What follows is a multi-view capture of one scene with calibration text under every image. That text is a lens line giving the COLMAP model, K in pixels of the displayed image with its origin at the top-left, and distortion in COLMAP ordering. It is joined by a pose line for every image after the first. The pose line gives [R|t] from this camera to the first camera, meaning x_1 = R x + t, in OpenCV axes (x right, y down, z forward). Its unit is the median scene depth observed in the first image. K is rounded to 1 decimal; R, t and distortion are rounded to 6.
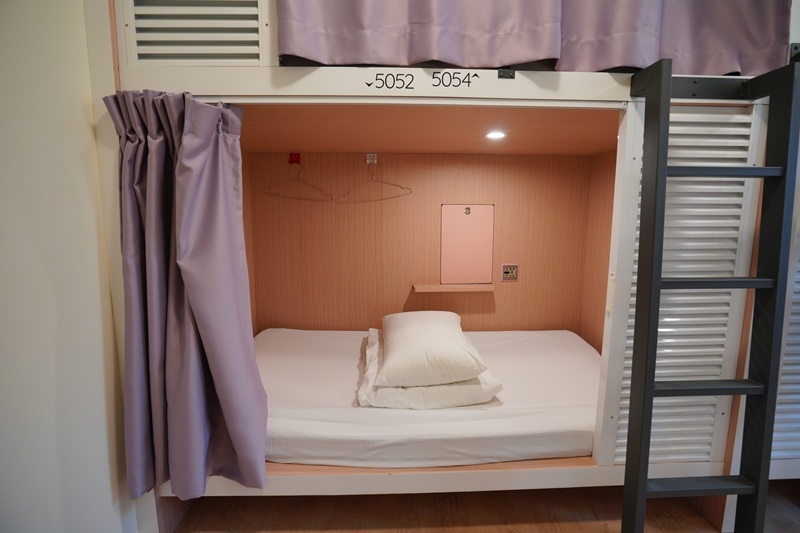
lens RADIAL K [[370.4, 0, 398.3], [0, 370.4, 267.9], [0, 0, 1]] dist [-0.059965, 0.023053]
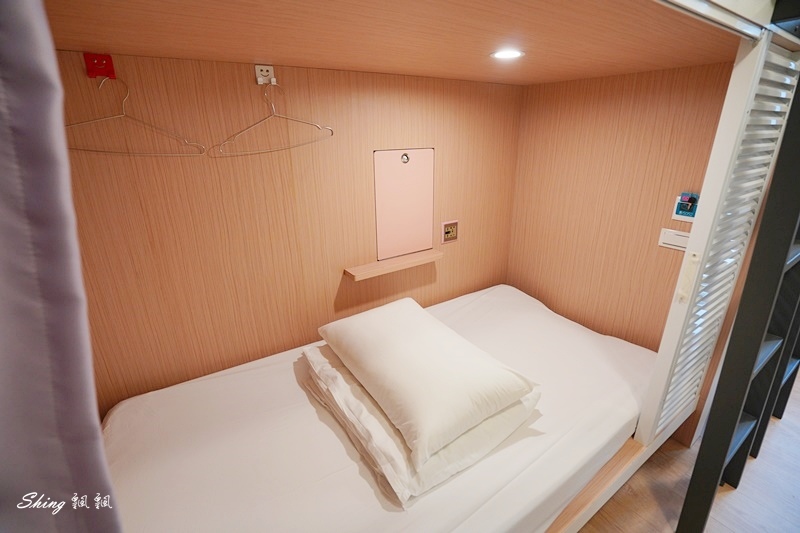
lens RADIAL K [[370.4, 0, 398.3], [0, 370.4, 267.9], [0, 0, 1]] dist [-0.059965, 0.023053]
pose [[0.847444, -0.196591, 0.493144, -0.439251], [0.089986, 0.968660, 0.231517, -0.221957], [-0.523203, -0.151821, 0.838575, 0.705077]]
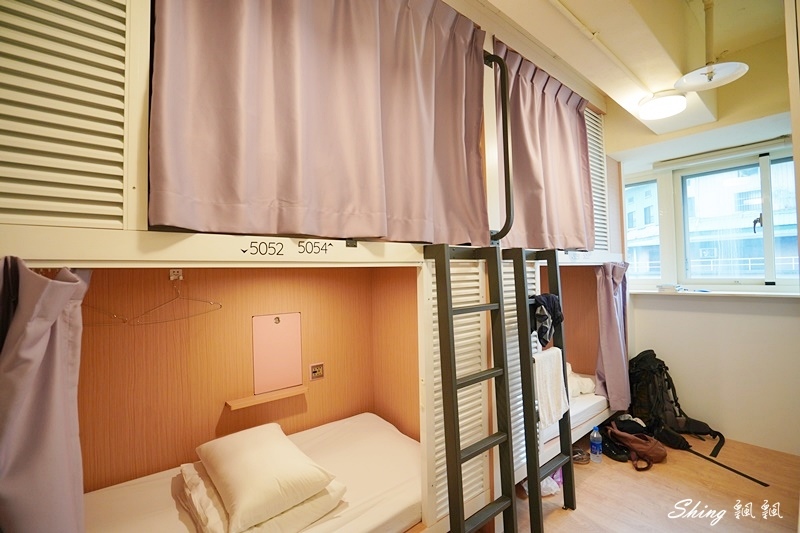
lens RADIAL K [[370.4, 0, 398.3], [0, 370.4, 267.9], [0, 0, 1]] dist [-0.059965, 0.023053]
pose [[0.781184, -0.006712, 0.624264, -0.387436], [0.107836, 0.986363, -0.124338, -0.259737], [-0.614916, 0.164449, 0.771255, -0.105444]]
